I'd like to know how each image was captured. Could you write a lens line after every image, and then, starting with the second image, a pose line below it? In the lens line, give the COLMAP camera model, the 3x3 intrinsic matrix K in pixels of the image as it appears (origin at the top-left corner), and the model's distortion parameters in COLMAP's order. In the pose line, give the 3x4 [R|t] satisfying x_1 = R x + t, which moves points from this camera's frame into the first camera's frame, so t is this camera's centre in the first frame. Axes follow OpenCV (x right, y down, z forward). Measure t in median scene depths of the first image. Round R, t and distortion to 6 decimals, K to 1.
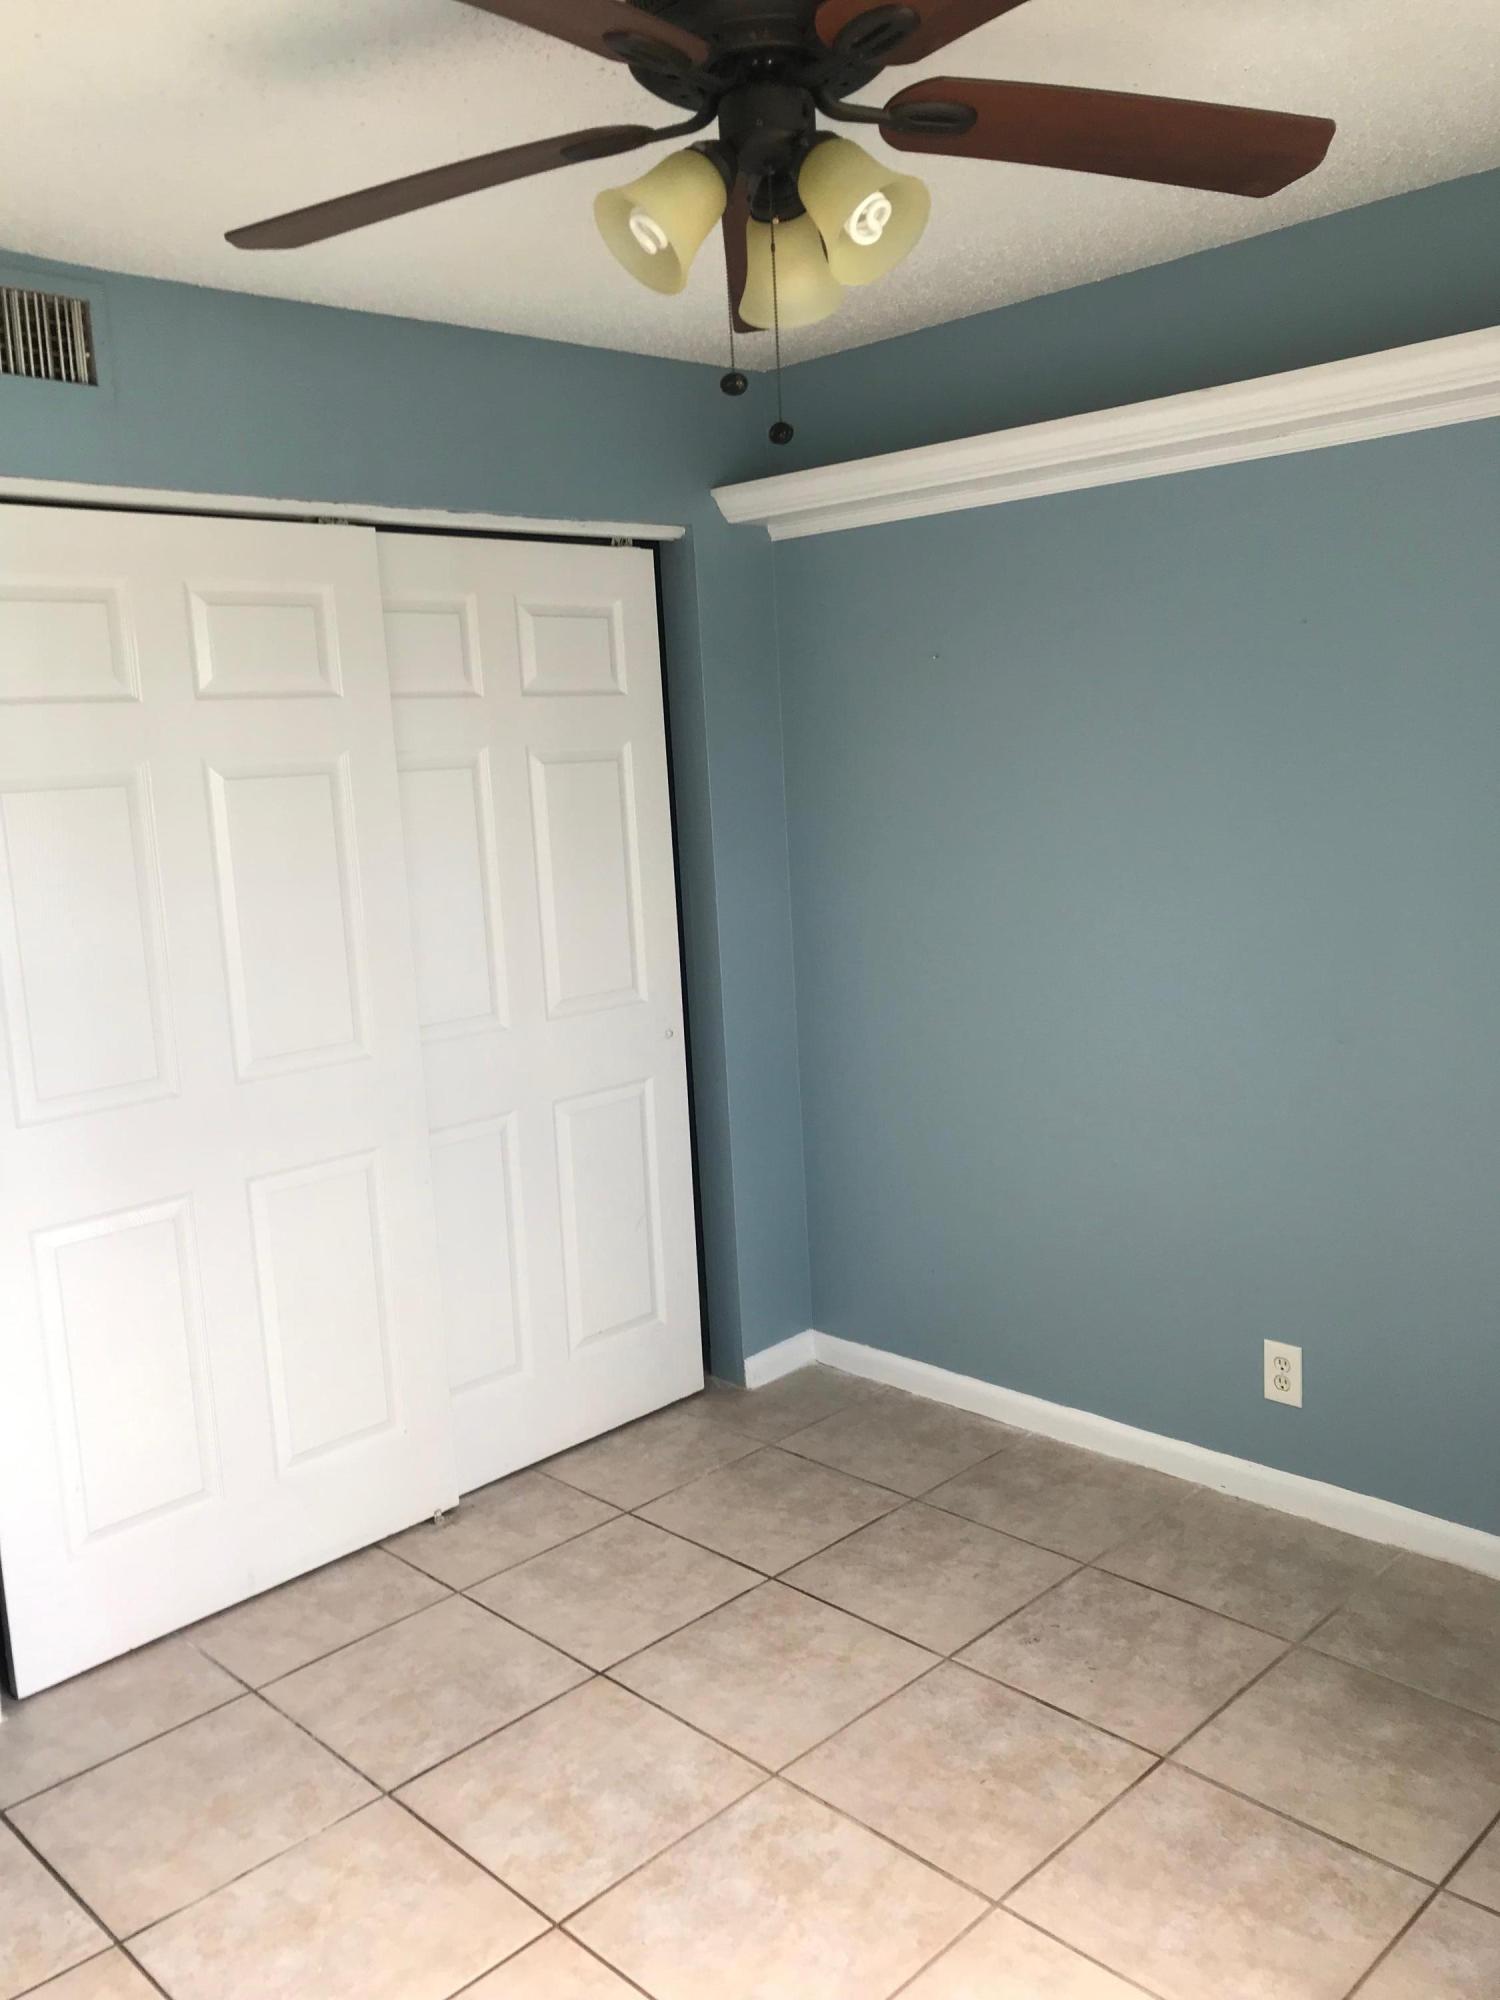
lens RADIAL K [[1641.3, 0, 750.0], [0, 1641.3, 1000.0], [0, 0, 1]] dist [0.025133, 0.008624]
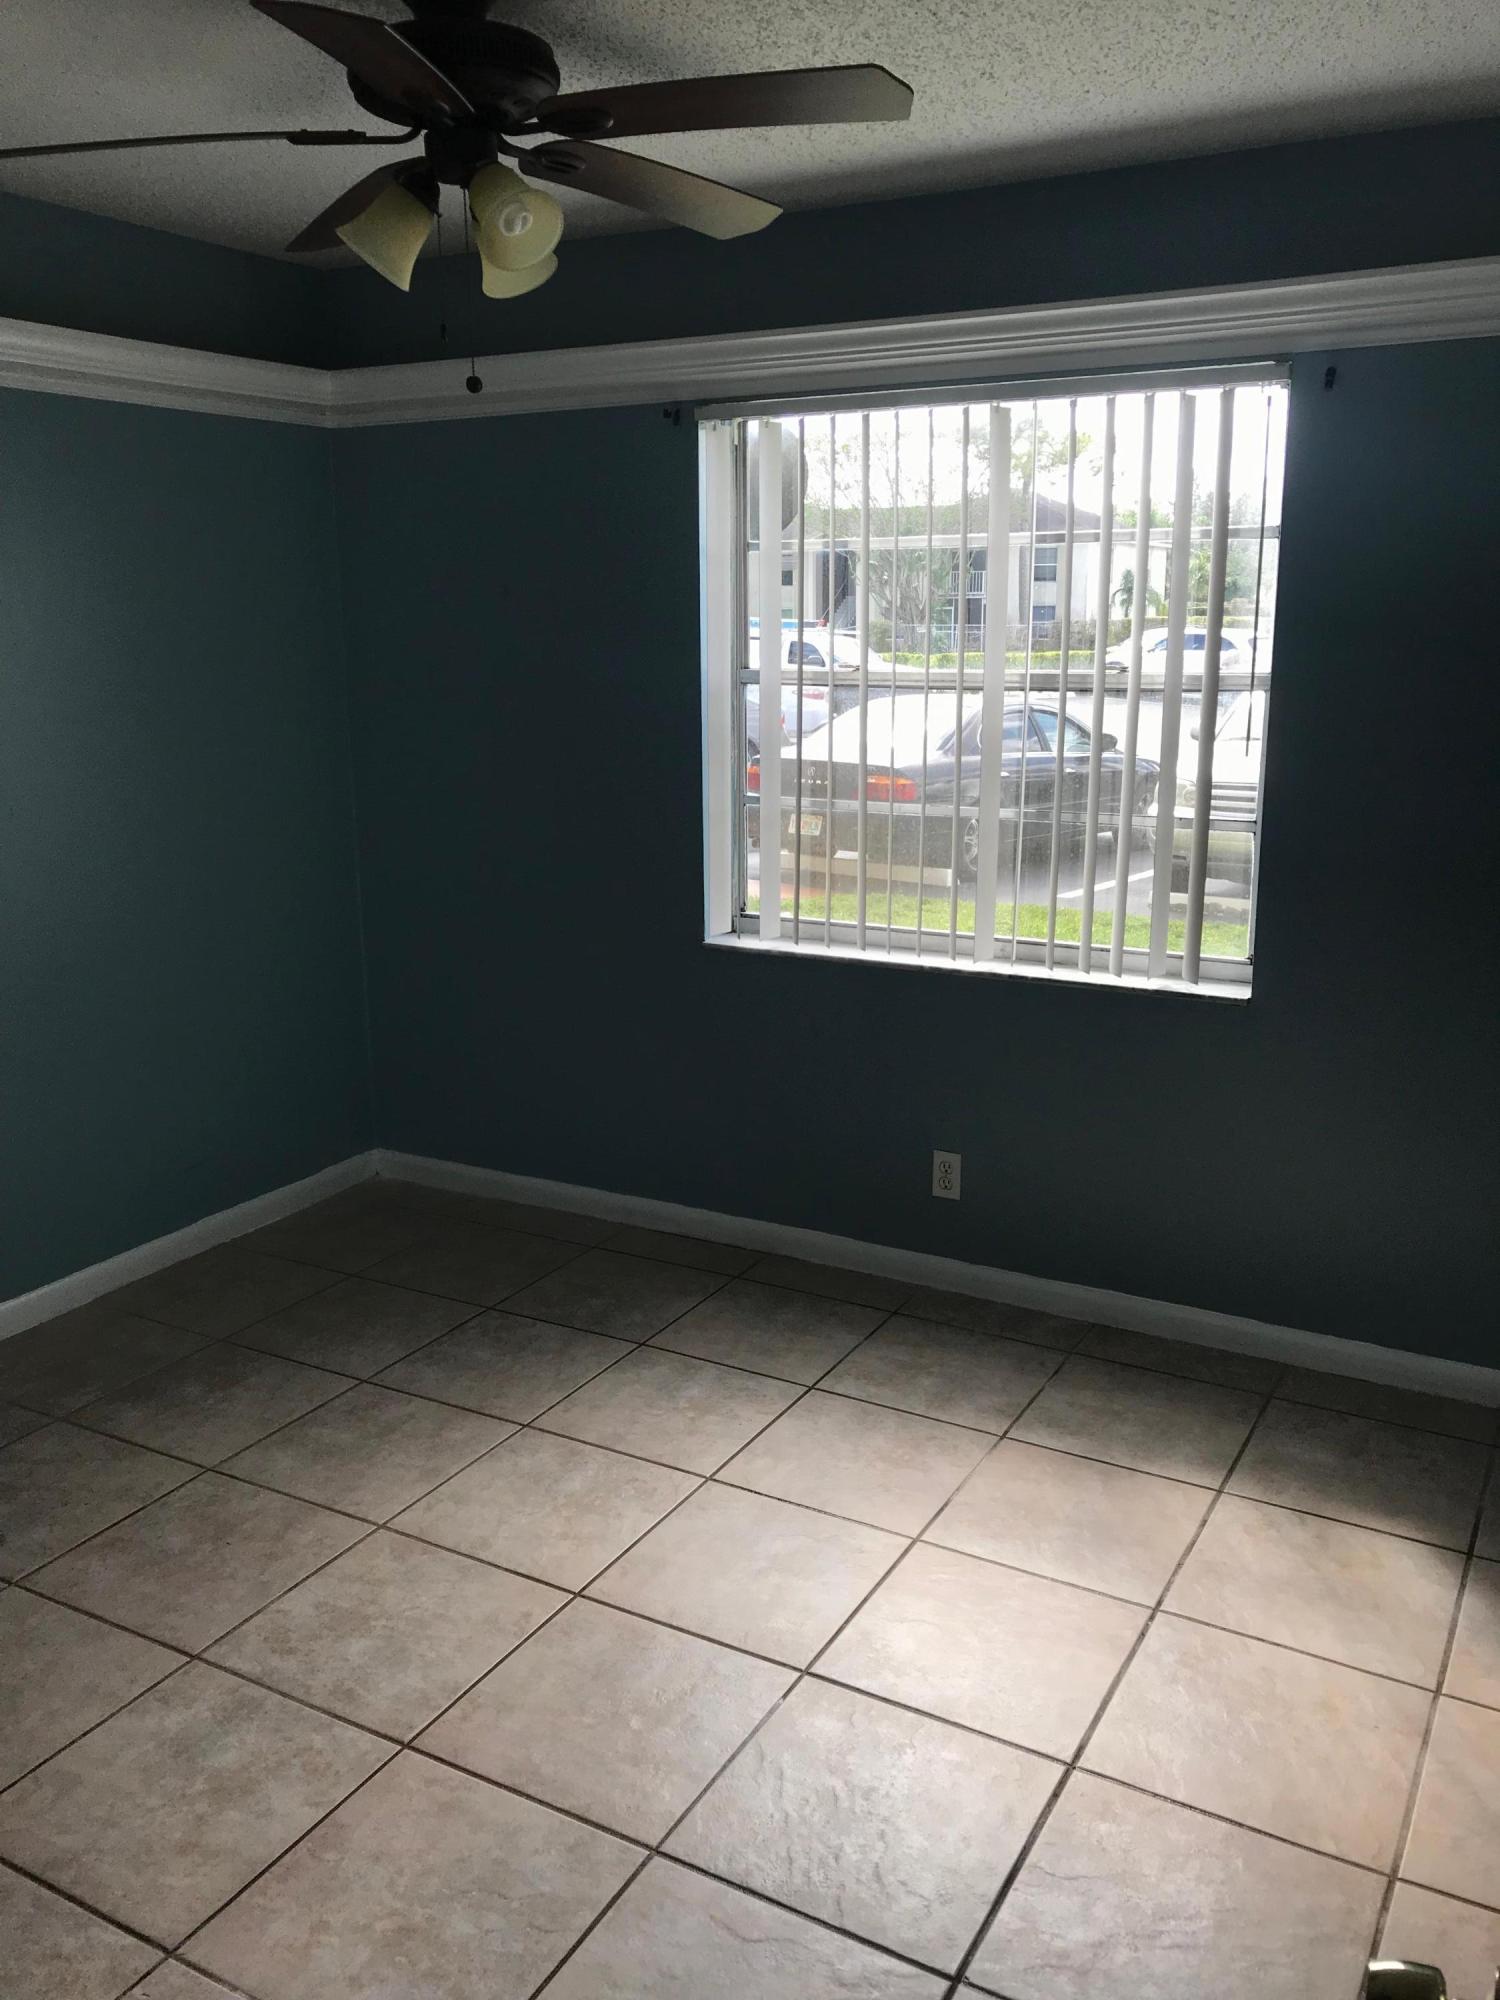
lens RADIAL K [[1641.3, 0, 750.0], [0, 1641.3, 1000.0], [0, 0, 1]] dist [0.025133, 0.008624]
pose [[-0.278801, -0.172179, 0.944788, -0.992905], [0.162504, 0.961151, 0.223115, -0.095339], [-0.946500, 0.215737, -0.239990, 0.847900]]
